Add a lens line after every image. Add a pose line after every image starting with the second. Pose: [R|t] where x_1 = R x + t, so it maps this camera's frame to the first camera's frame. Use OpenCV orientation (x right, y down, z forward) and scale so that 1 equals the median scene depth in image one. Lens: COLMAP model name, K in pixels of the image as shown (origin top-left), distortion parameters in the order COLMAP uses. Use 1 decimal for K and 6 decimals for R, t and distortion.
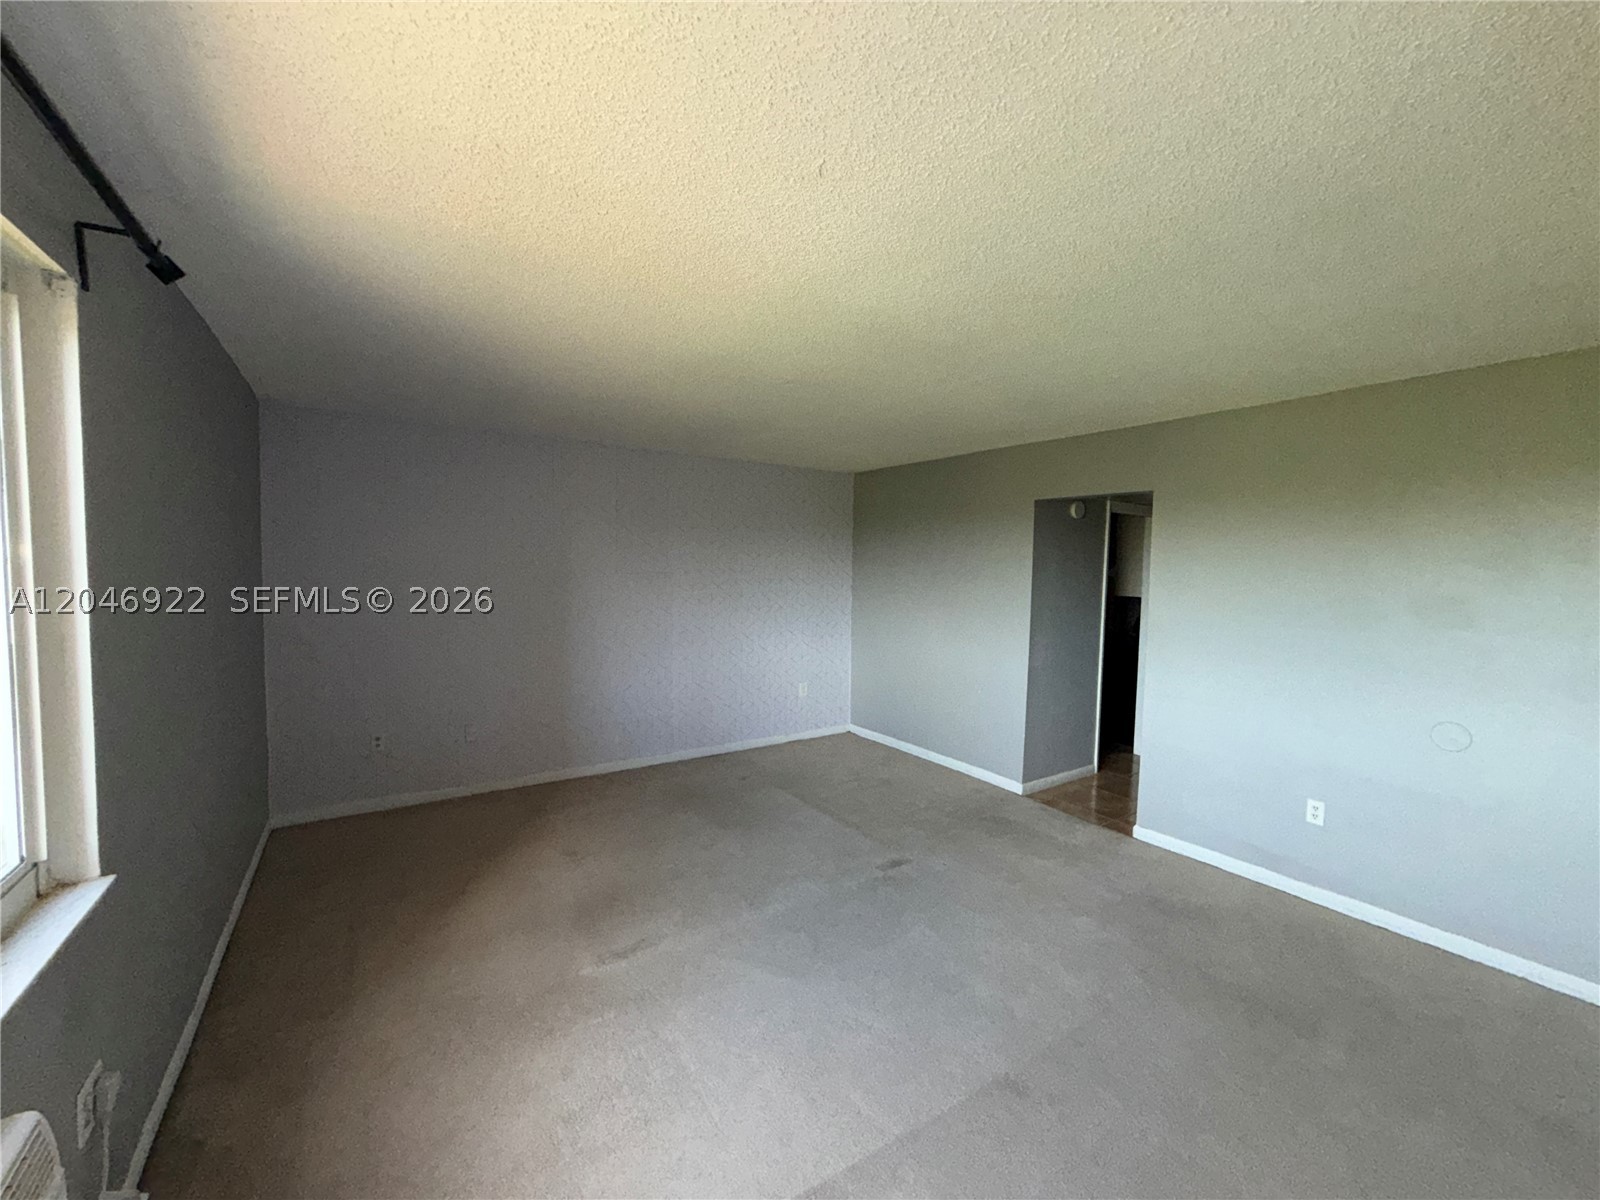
lens RADIAL K [[640.2, 0, 792.0], [0, 640.2, 602.7], [0, 0, 1]] dist [-0.003699, 0.000646]
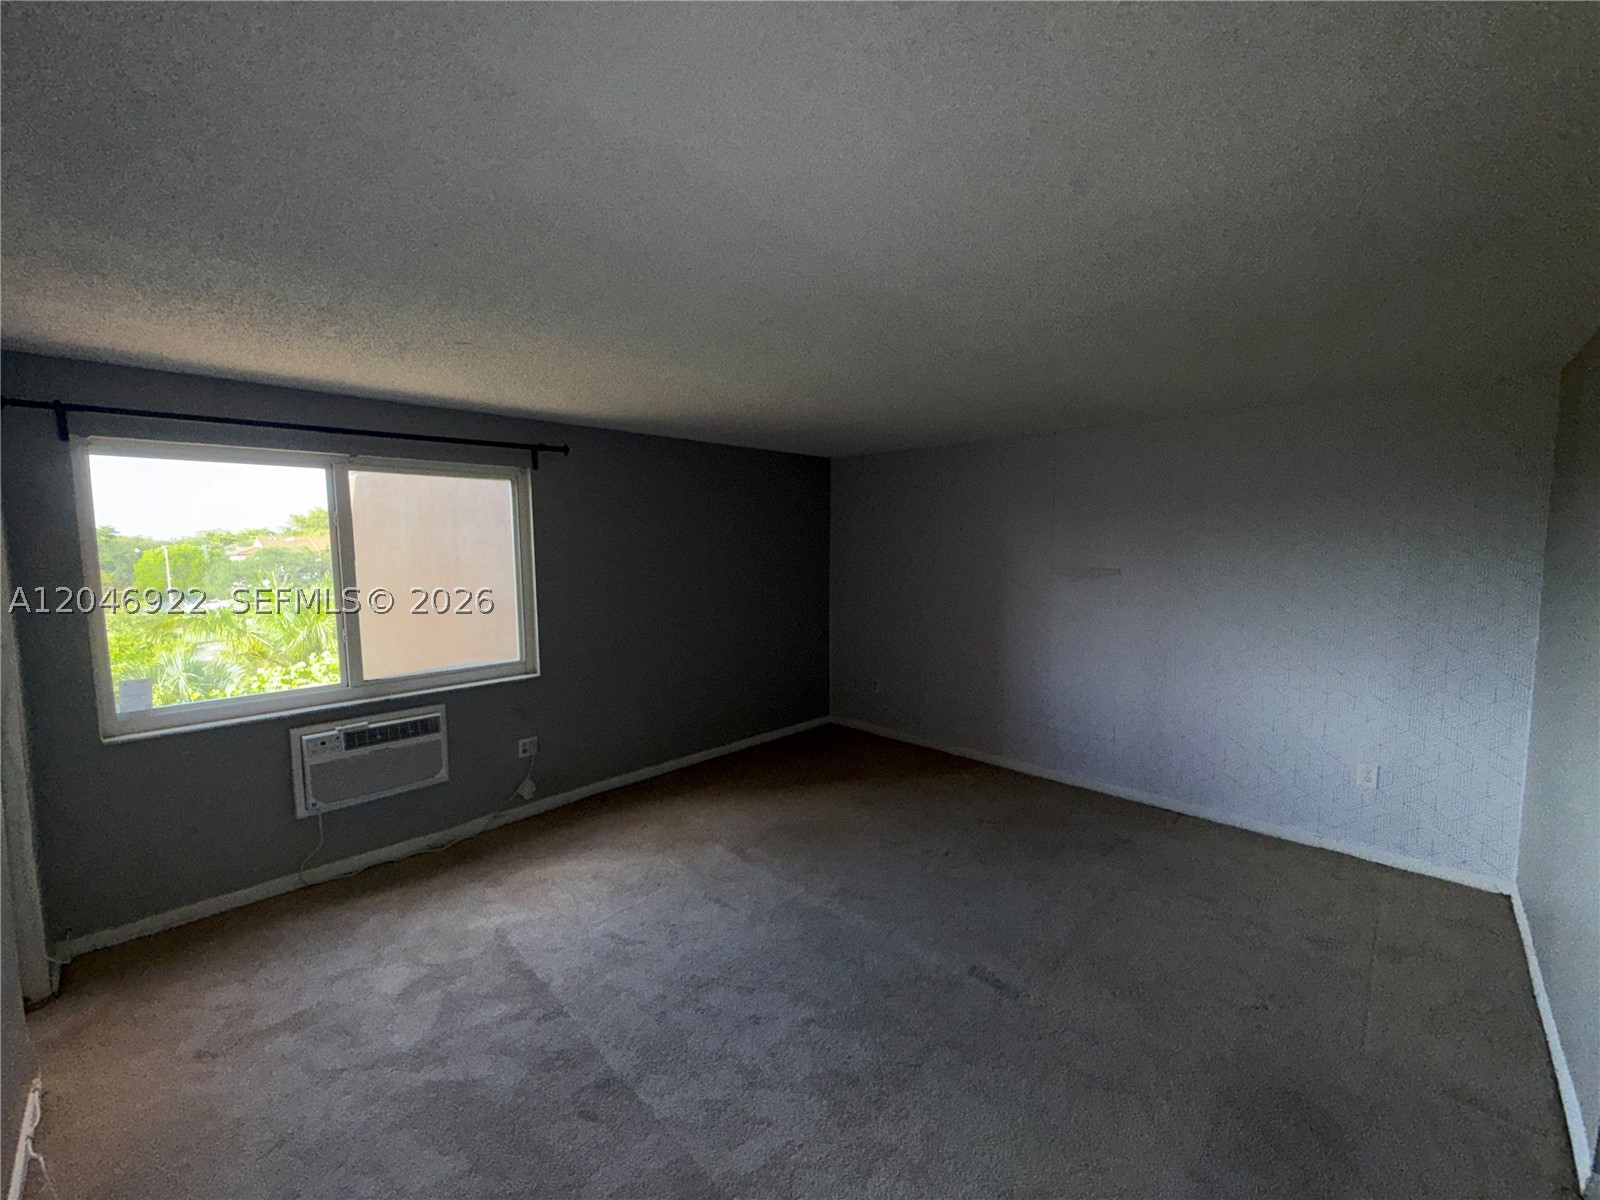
lens RADIAL K [[640.2, 0, 797.6], [0, 640.2, 589.3], [0, 0, 1]] dist [-0.003699, 0.000646]
pose [[0.222215, 0.057324, -0.973311, 0.895681], [-0.051920, 0.997549, 0.046898, -0.065759], [0.973614, 0.040113, 0.224646, 0.683281]]
